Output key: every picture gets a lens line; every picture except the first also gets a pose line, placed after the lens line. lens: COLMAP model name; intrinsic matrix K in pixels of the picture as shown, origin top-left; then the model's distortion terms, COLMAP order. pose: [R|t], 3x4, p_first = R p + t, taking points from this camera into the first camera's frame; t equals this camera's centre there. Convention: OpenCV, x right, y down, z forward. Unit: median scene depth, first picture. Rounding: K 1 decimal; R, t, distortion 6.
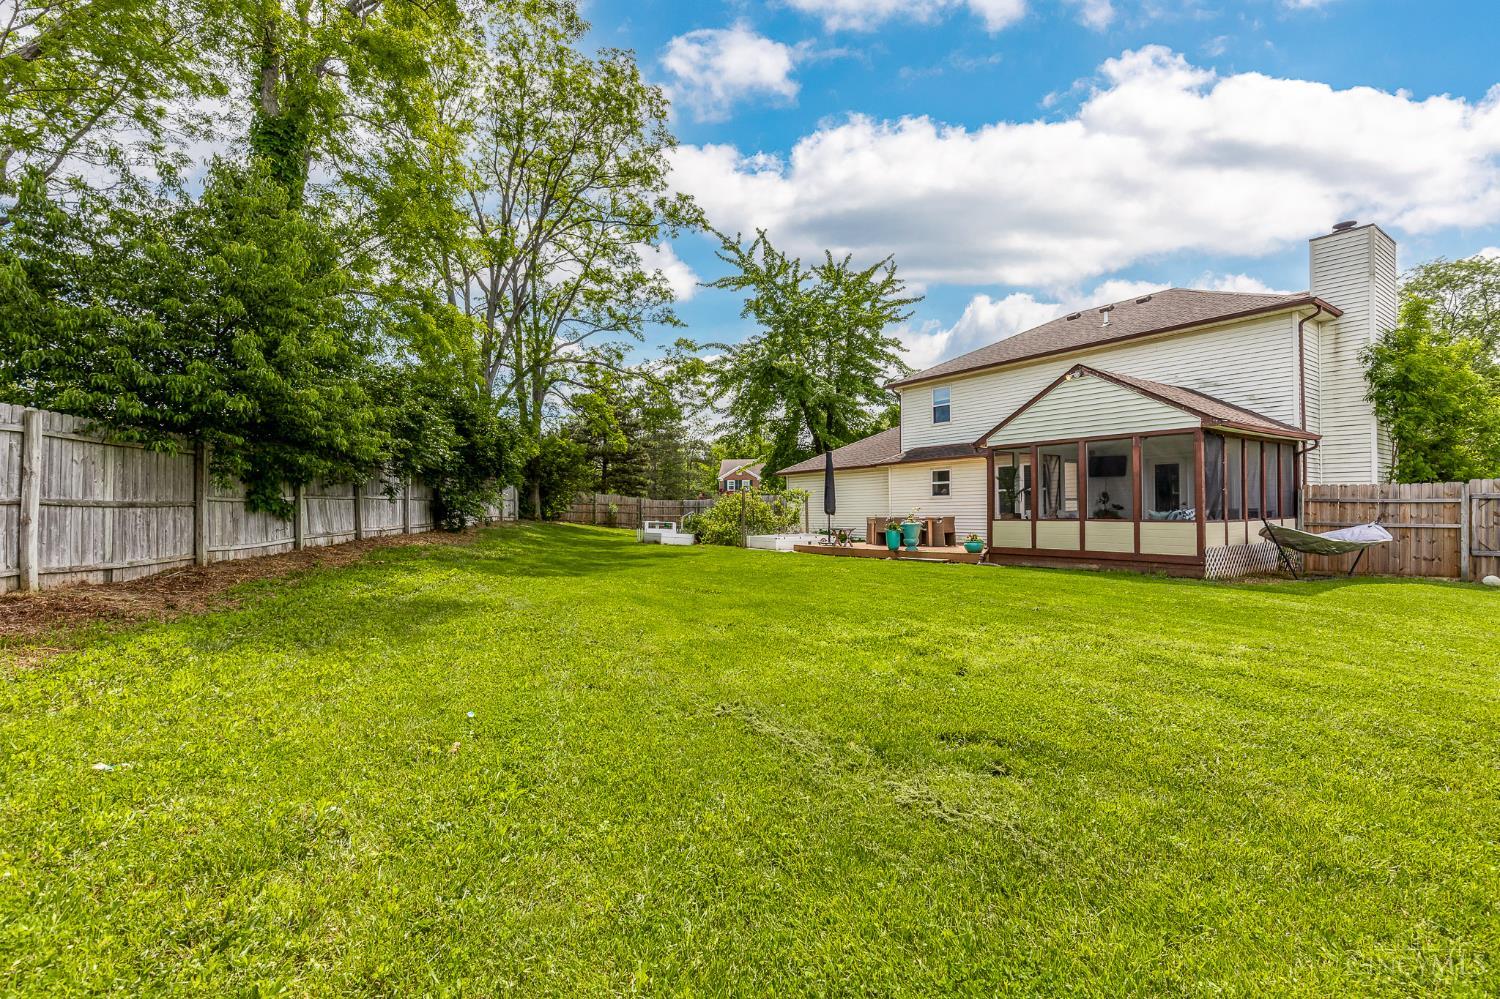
lens RADIAL K [[666.2, 0, 742.5], [0, 666.2, 505.3], [0, 0, 1]] dist [0.001555, -0.000007]
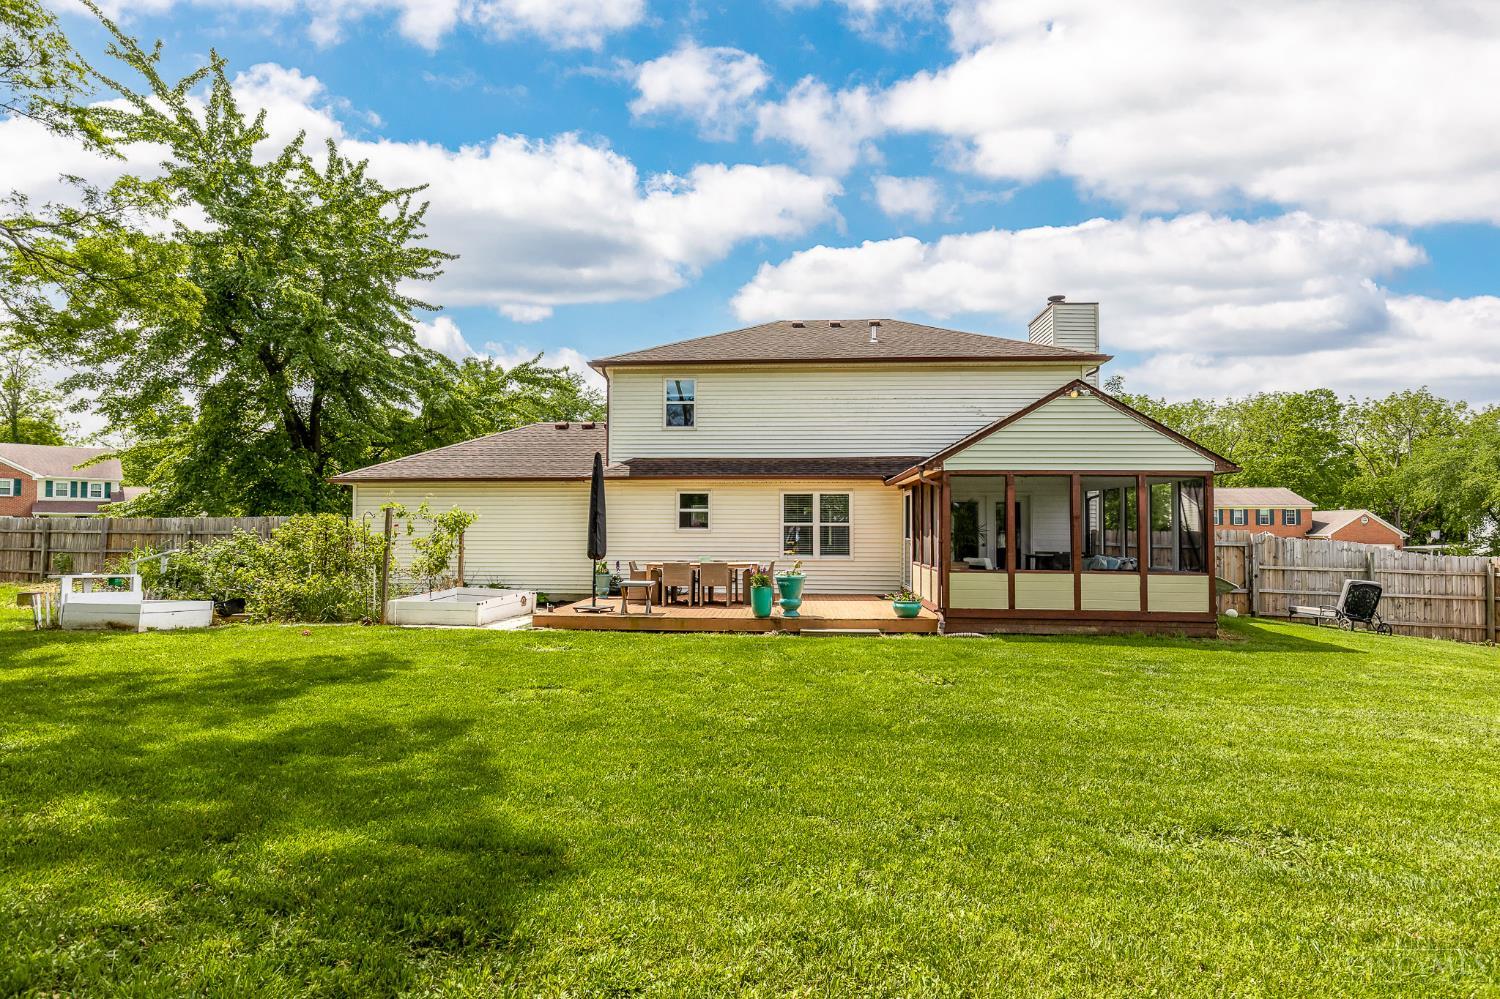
lens RADIAL K [[709.4, 0, 750.0], [0, 709.4, 499.5], [0, 0, 1]] dist [-0.000366, -0.000042]
pose [[0.638645, 0.043852, 0.768251, -0.247977], [-0.017510, 0.998945, -0.042465, -0.013717], [-0.769302, 0.013668, 0.638739, 0.464079]]
